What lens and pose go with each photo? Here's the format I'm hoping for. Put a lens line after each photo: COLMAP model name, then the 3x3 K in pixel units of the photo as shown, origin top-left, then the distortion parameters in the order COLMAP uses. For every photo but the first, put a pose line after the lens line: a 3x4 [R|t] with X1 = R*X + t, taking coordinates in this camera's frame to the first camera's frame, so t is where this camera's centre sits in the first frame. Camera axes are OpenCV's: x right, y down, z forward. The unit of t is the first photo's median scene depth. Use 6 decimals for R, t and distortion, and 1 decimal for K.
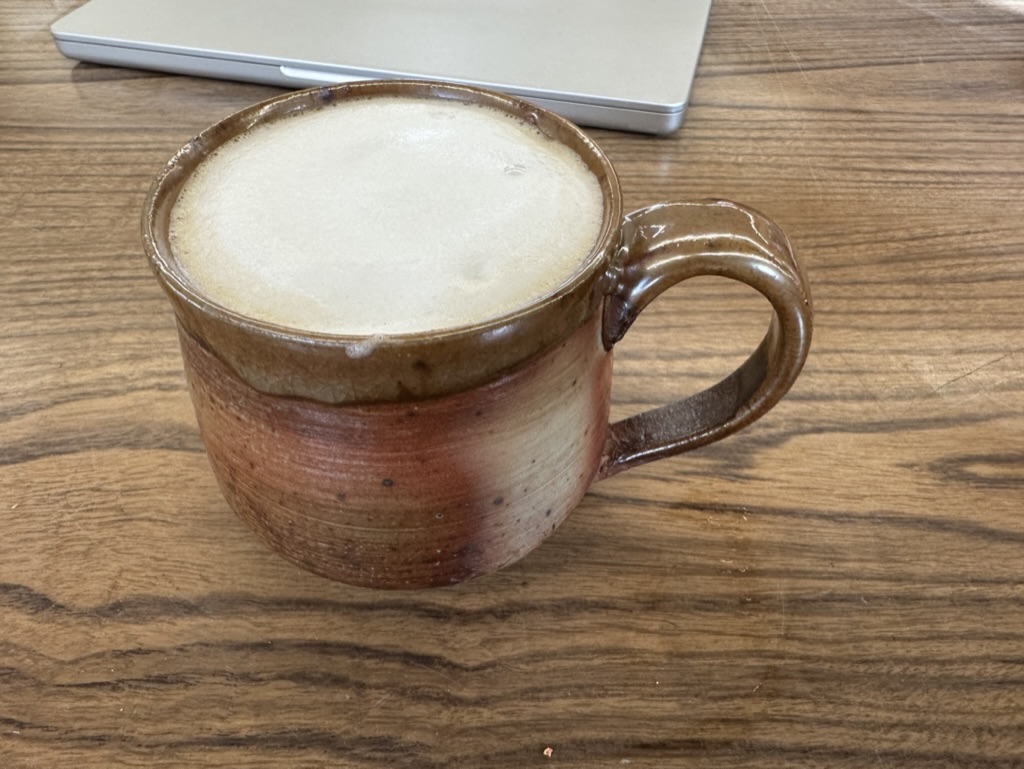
lens RADIAL K [[760.4, 0, 512.0], [0, 760.4, 384.5], [0, 0, 1]] dist [-0.038367, -0.000627]
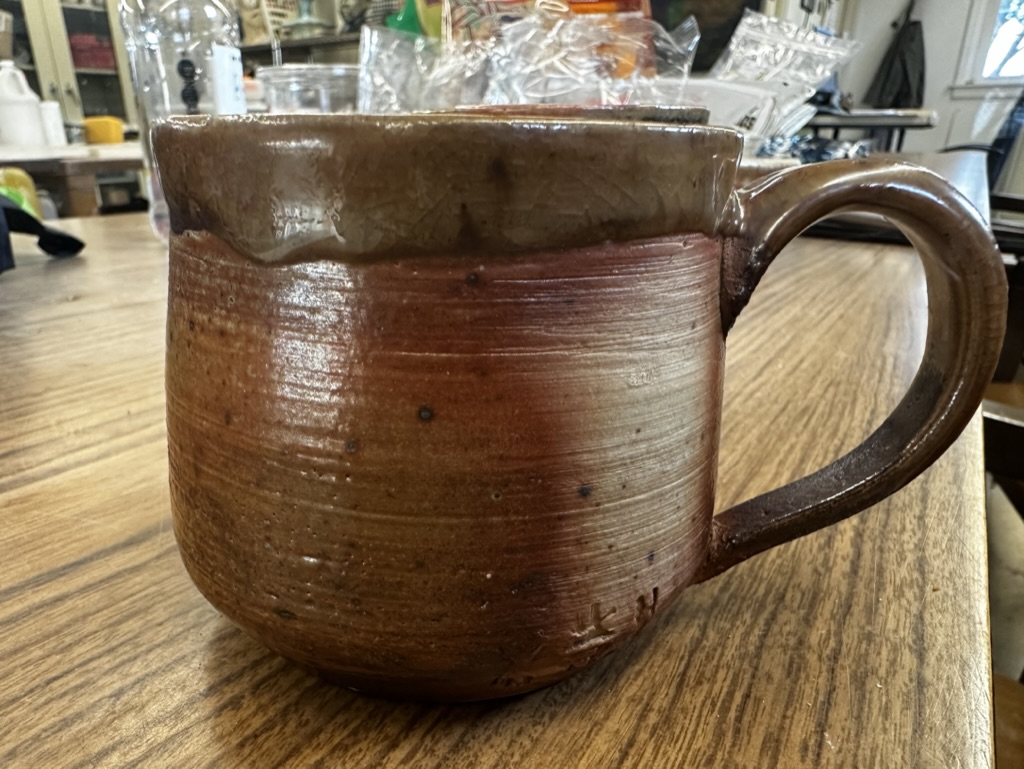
lens RADIAL K [[760.4, 0, 512.0], [0, 760.4, 384.5], [0, 0, 1]] dist [-0.038367, -0.000627]
pose [[0.999082, 0.027783, -0.032600, -0.064589], [-0.039223, 0.899246, -0.435682, 0.374372], [0.017210, 0.436561, 0.899510, 0.377384]]
